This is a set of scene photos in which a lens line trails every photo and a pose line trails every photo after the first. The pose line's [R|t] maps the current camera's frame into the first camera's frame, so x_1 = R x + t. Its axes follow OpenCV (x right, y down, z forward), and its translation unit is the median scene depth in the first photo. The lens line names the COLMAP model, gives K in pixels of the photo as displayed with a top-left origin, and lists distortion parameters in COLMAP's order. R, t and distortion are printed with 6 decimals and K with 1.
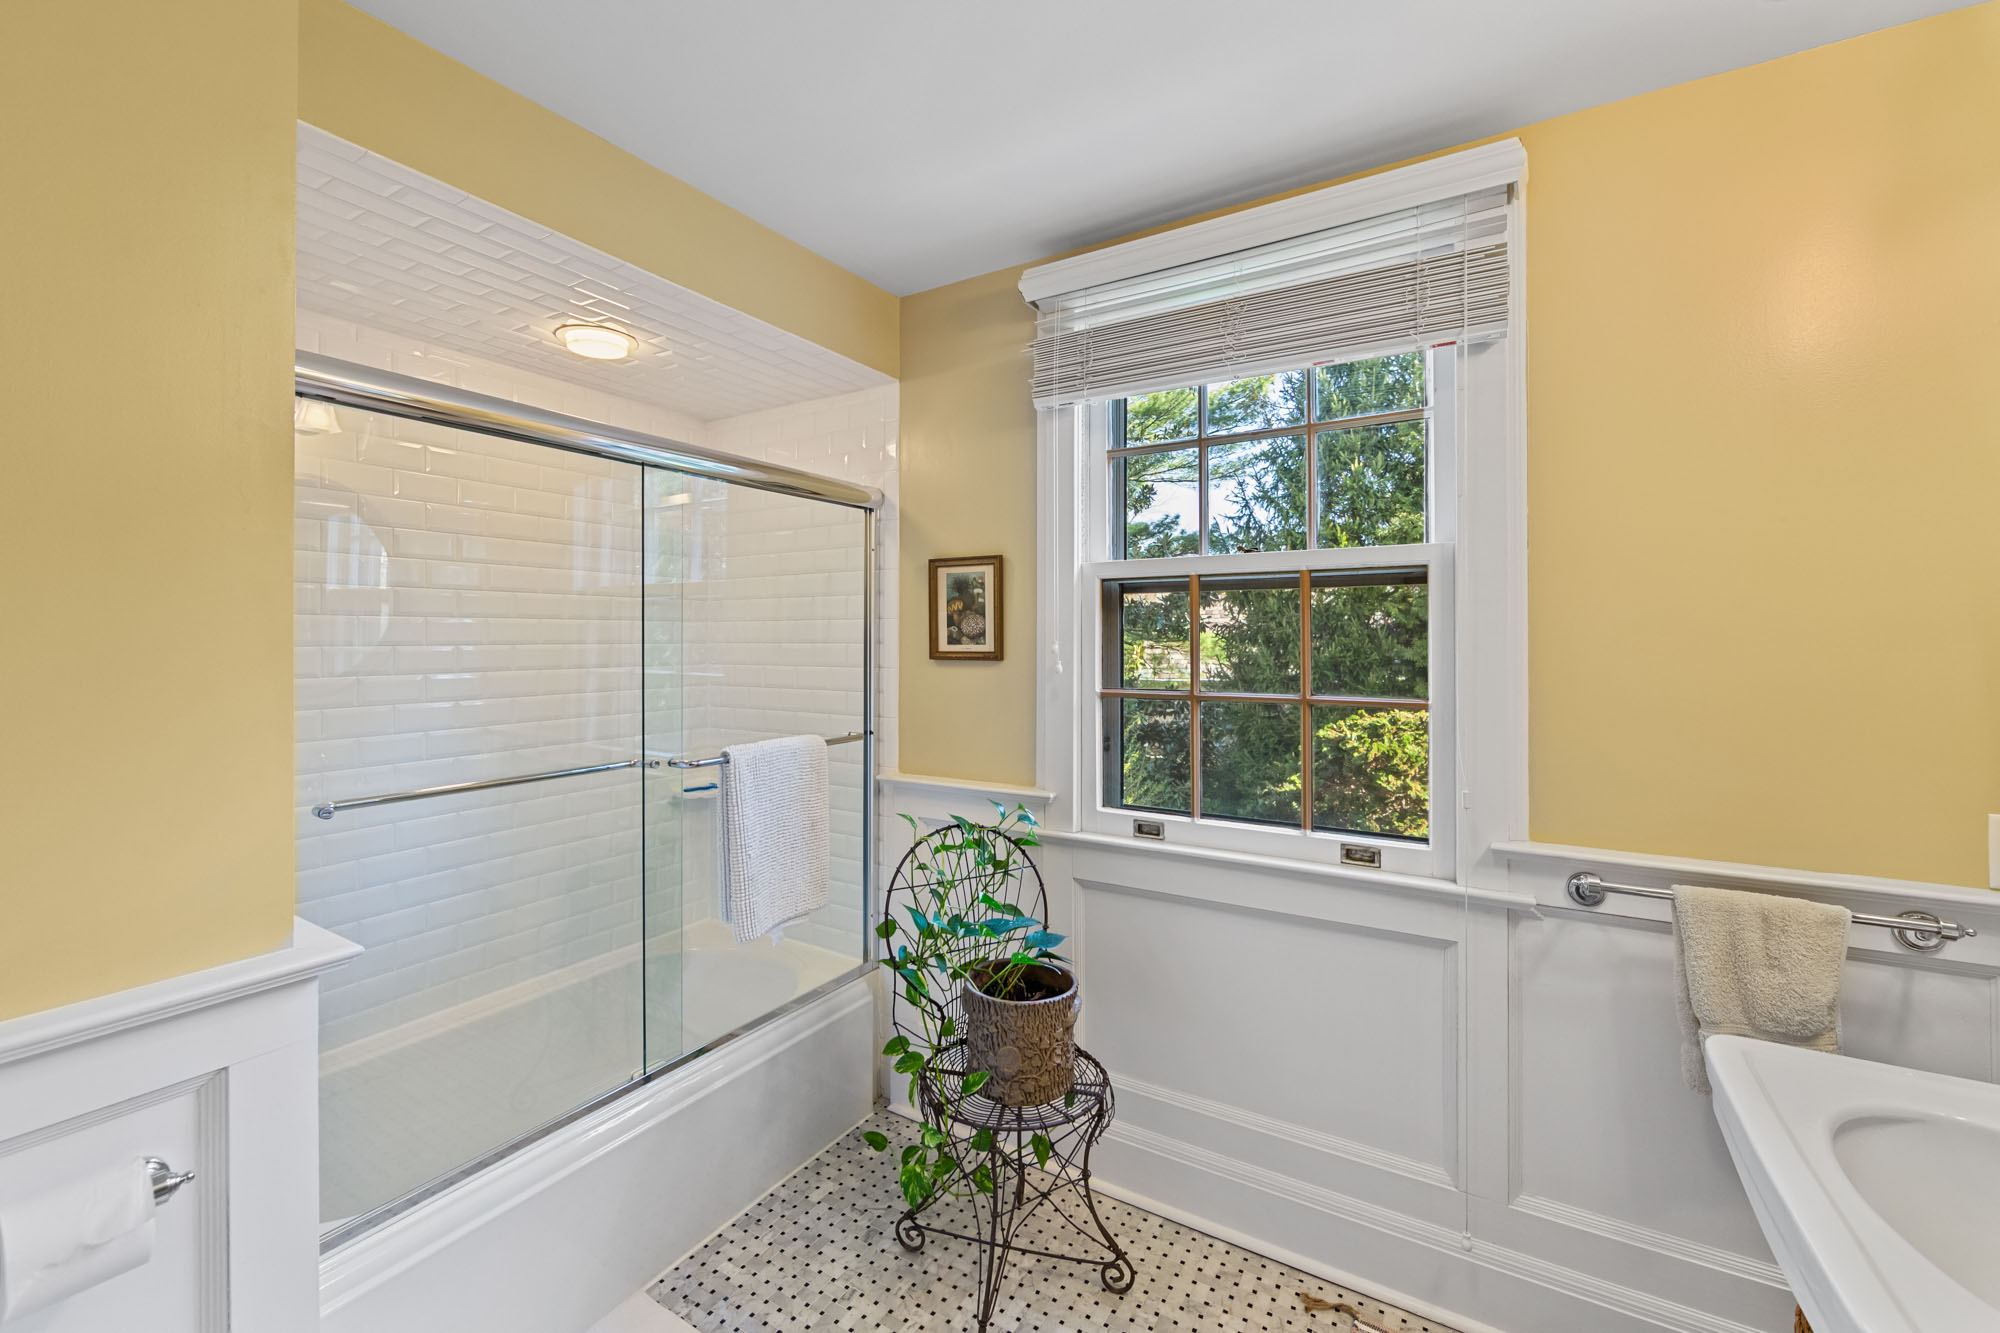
lens RADIAL K [[802.5, 0, 994.8], [0, 802.5, 652.3], [0, 0, 1]] dist [0.001591, -0.001471]
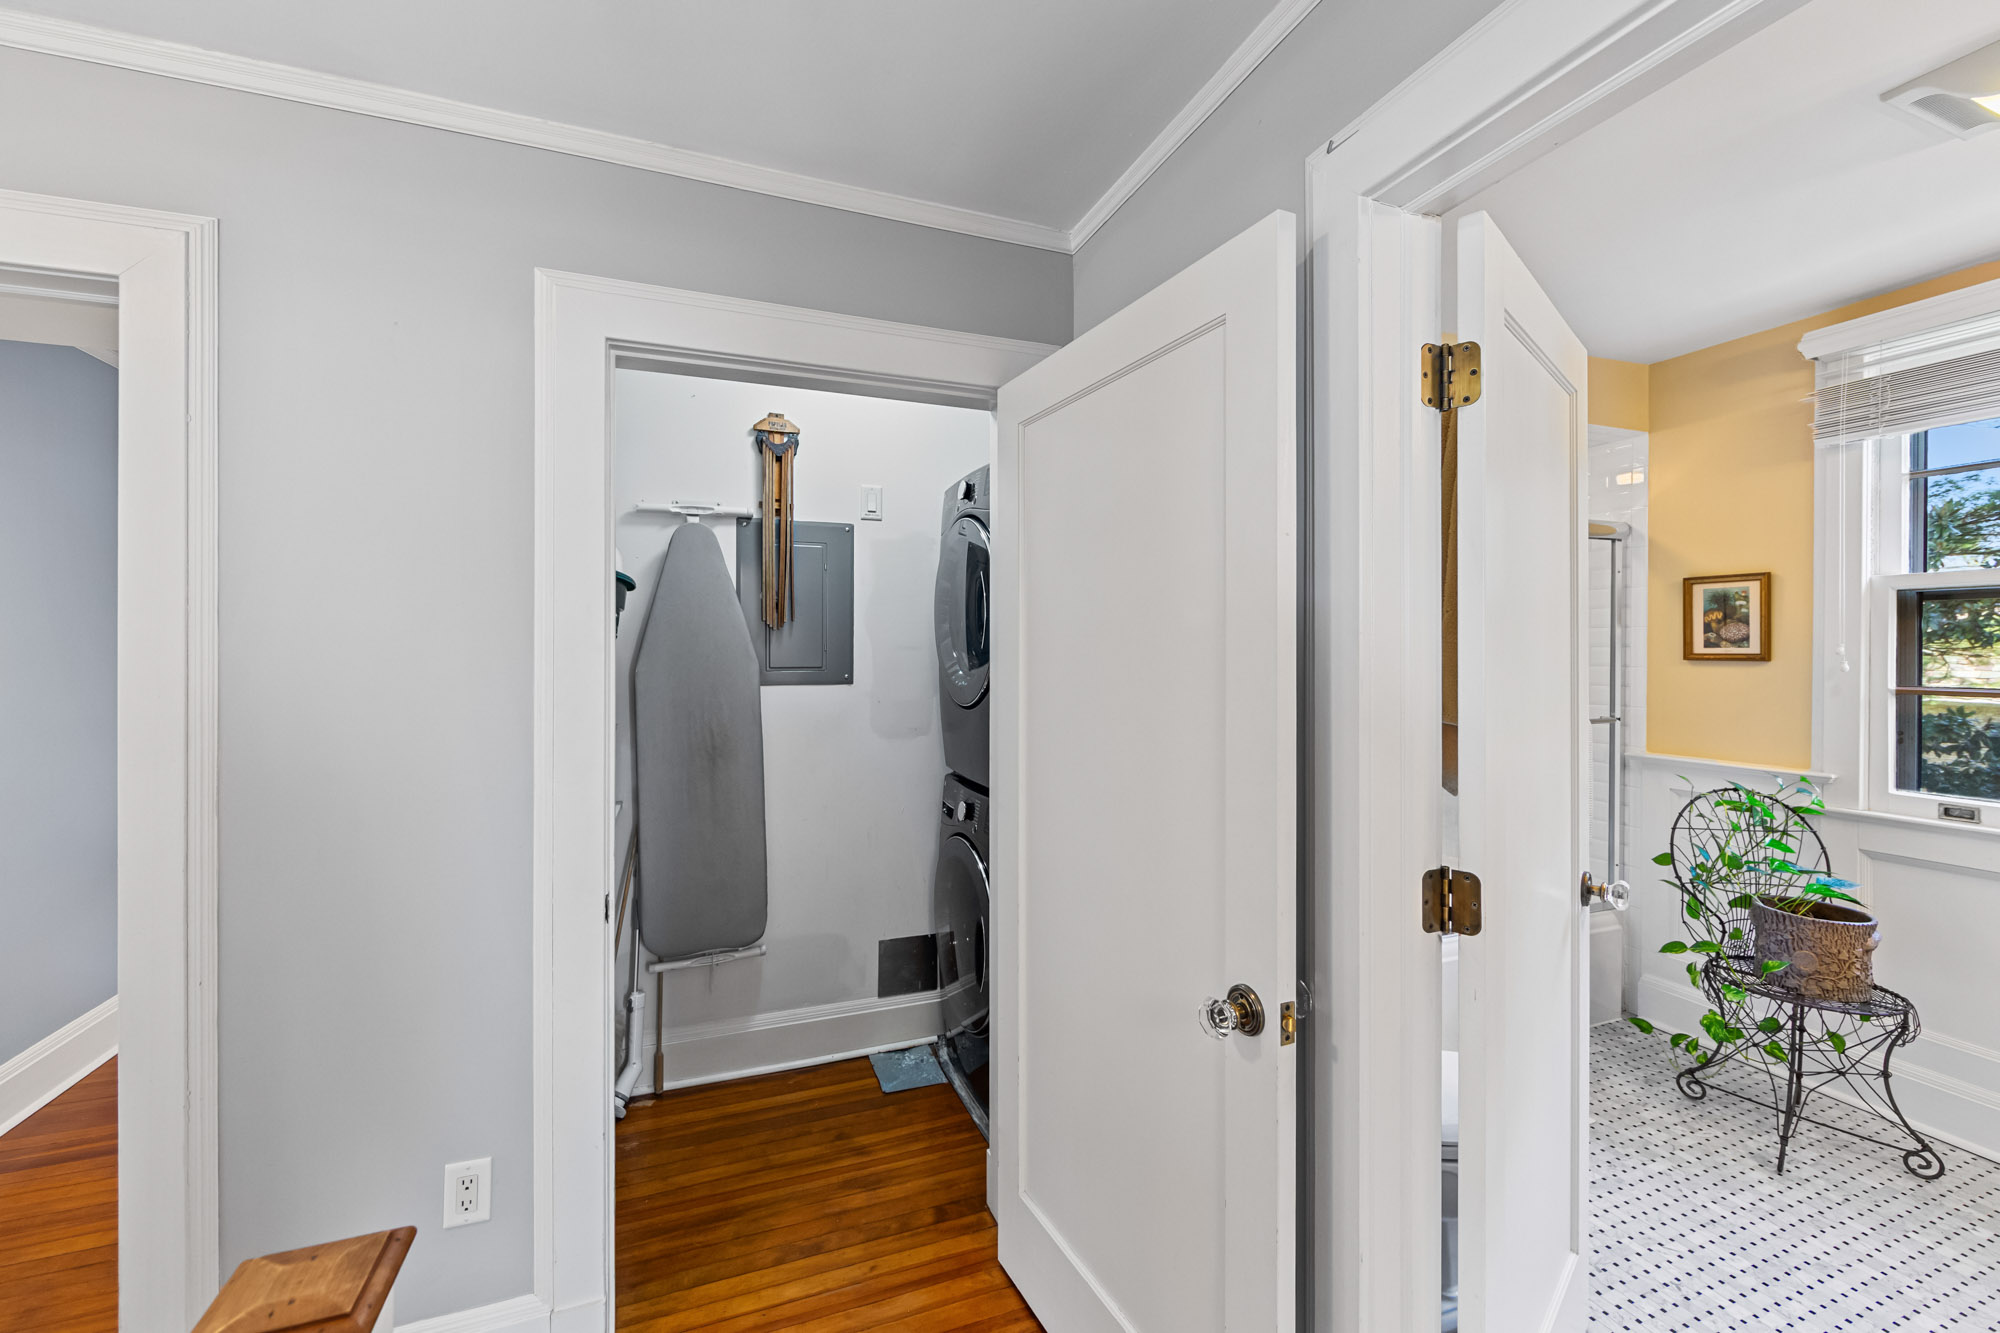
lens RADIAL K [[802.5, 0, 1001.7], [0, 802.5, 654.4], [0, 0, 1]] dist [0.001591, -0.001471]
pose [[0.797772, 0.008920, -0.602893, -0.192851], [-0.013351, 0.999907, -0.002873, 0.019806], [0.602811, 0.010341, 0.797817, -0.669734]]
